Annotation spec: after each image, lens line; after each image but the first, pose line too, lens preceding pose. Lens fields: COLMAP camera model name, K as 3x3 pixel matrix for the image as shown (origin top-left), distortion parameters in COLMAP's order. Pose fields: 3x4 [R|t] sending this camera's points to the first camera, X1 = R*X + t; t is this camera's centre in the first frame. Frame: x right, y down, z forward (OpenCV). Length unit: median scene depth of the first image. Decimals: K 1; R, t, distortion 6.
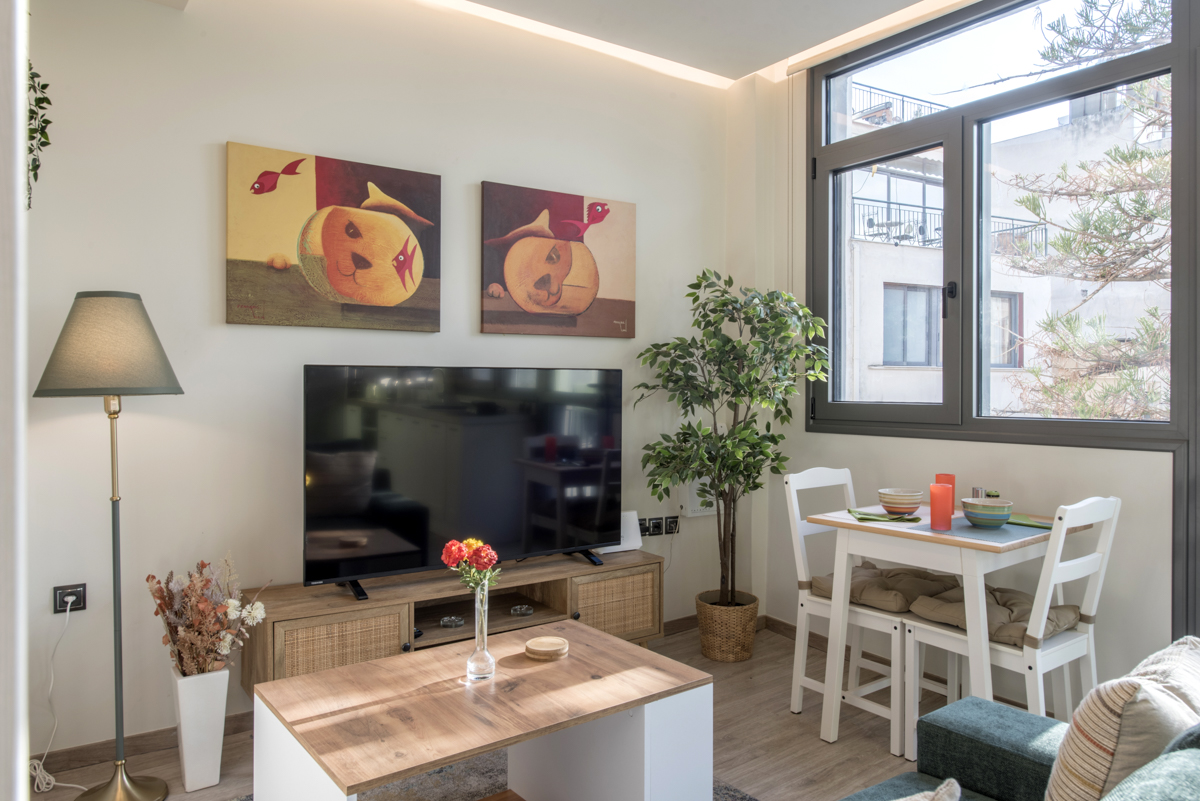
lens RADIAL K [[829.6, 0, 633.1], [0, 829.6, 395.6], [0, 0, 1]] dist [-0.009694, 0.002833]
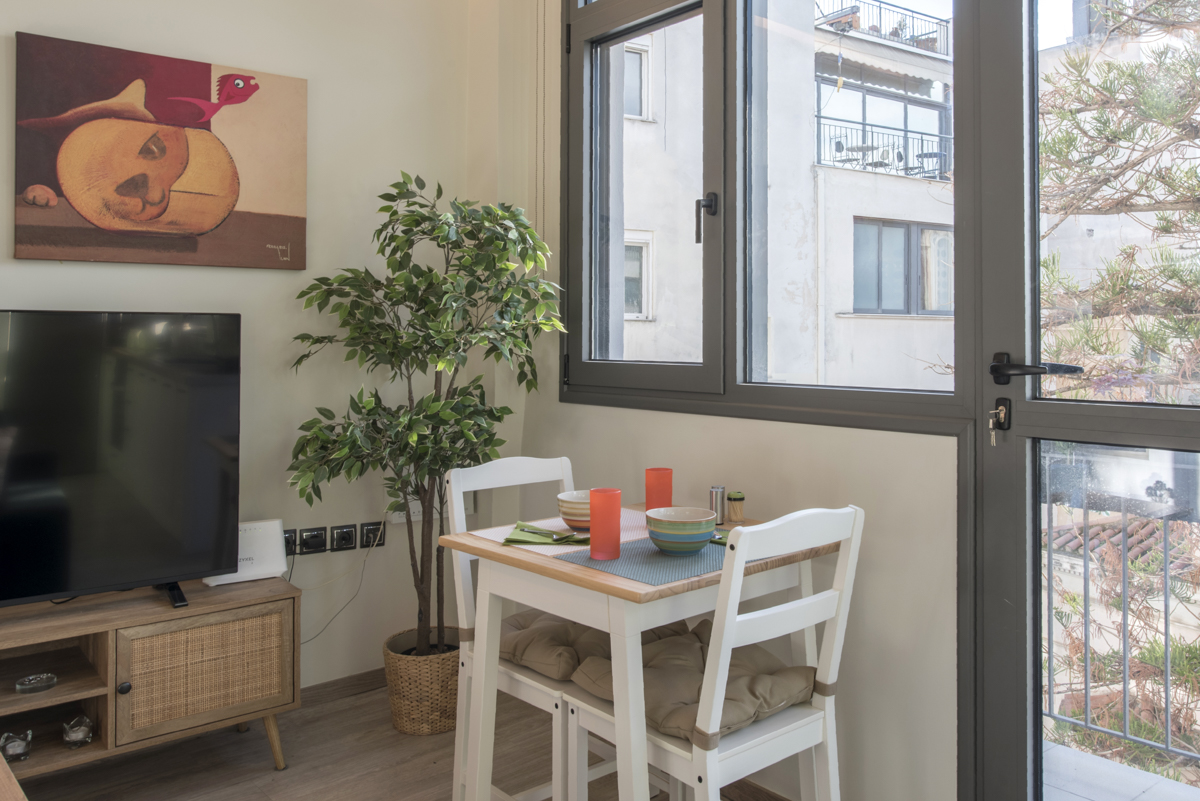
lens RADIAL K [[965.4, 0, 712.0], [0, 965.4, 323.3], [0, 0, 1]] dist [-0.024676, 0.023257]
pose [[0.994606, 0.003337, 0.103669, 0.293126], [-0.000656, 0.999665, -0.025890, -0.003799], [-0.103721, 0.025682, 0.994275, 0.176470]]
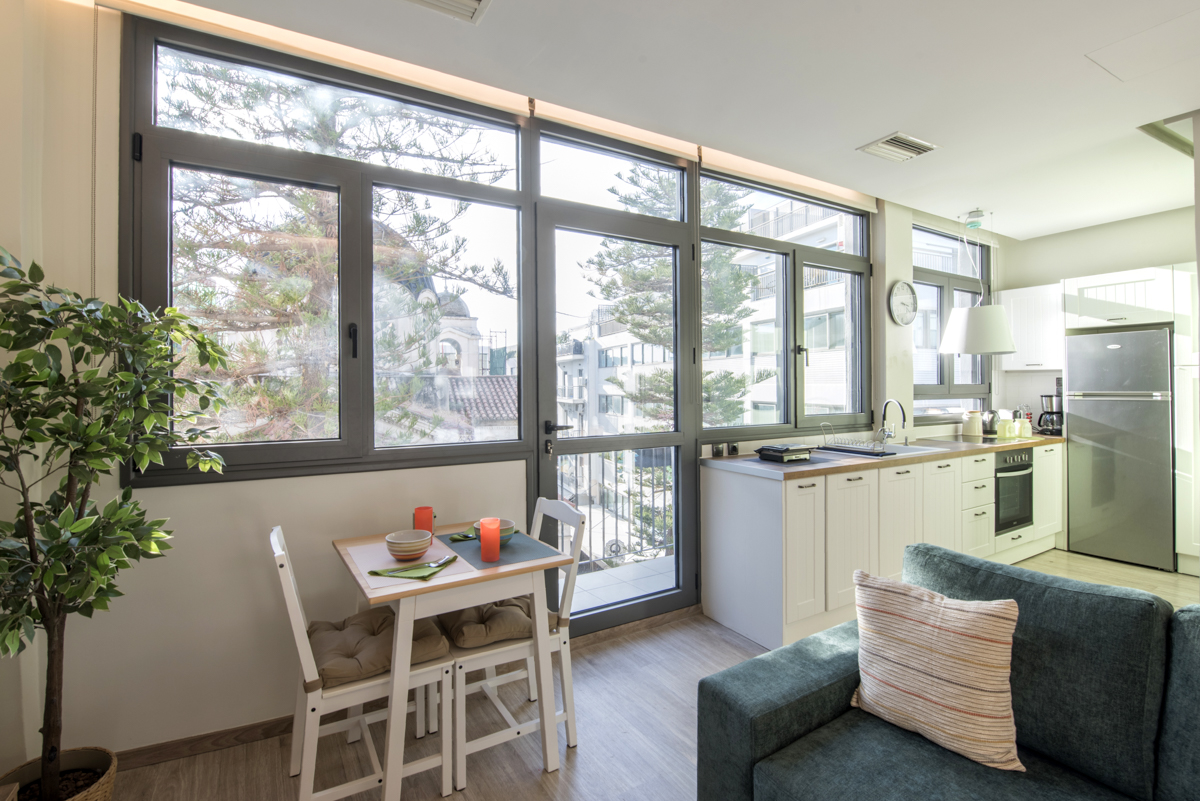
lens RADIAL K [[521.8, 0, 571.6], [0, 521.8, 385.9], [0, 0, 1]] dist [-0.020636, 0.000255]
pose [[0.142086, -0.006083, 0.989836, -0.233779], [0.012676, 0.999910, 0.004325, -0.057070], [-0.989773, 0.011933, 0.142150, 0.620815]]
